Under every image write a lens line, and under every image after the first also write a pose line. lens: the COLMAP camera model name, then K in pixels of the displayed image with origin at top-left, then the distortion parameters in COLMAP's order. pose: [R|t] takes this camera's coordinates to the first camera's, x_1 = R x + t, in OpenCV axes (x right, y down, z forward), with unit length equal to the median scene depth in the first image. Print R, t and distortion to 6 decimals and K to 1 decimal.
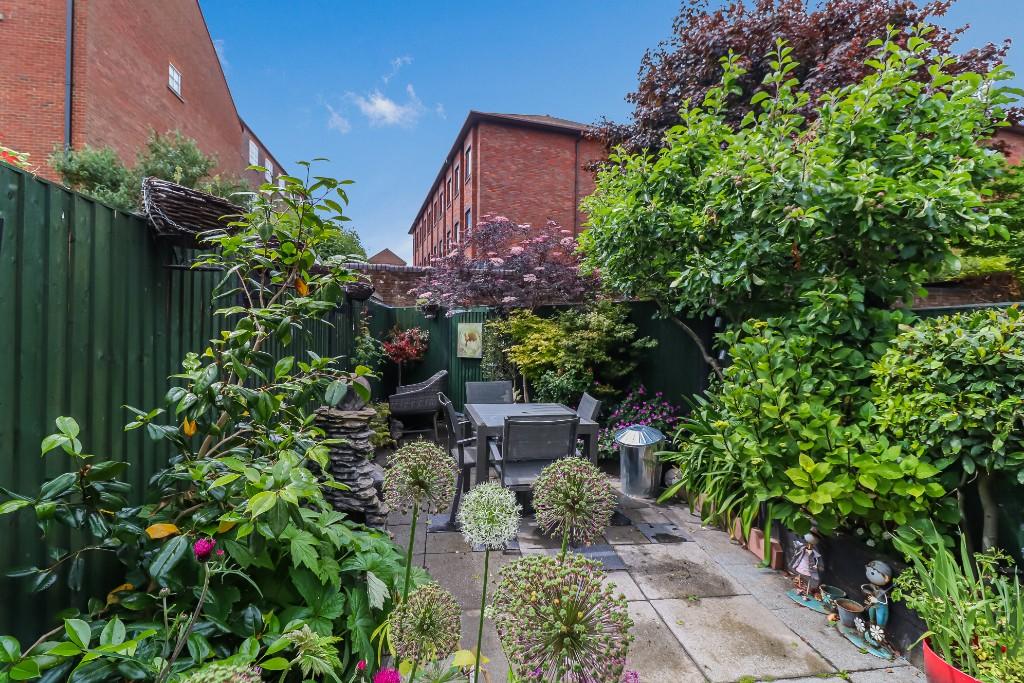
lens RADIAL K [[472.8, 0, 512.3], [0, 472.8, 334.3], [0, 0, 1]] dist [-0.001295, -0.001846]
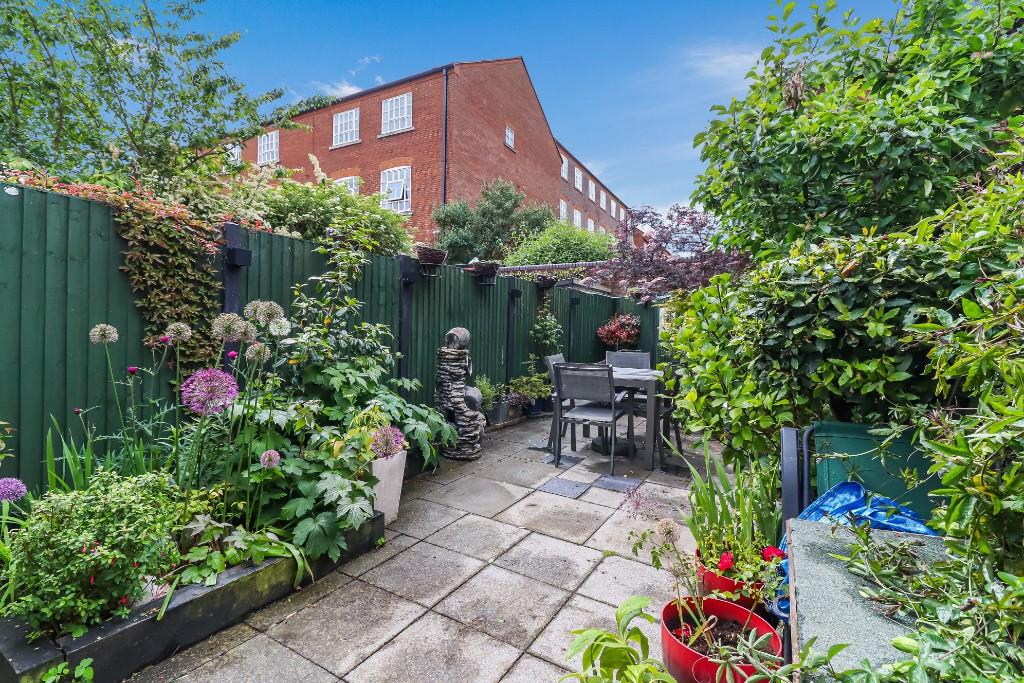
lens RADIAL K [[472.8, 0, 514.9], [0, 472.8, 339.5], [0, 0, 1]] dist [-0.001295, -0.001846]
pose [[0.774838, 0.010998, -0.632064, 0.184884], [-0.009008, 0.999939, 0.006357, 0.025480], [0.632096, 0.000768, 0.774890, -0.025674]]
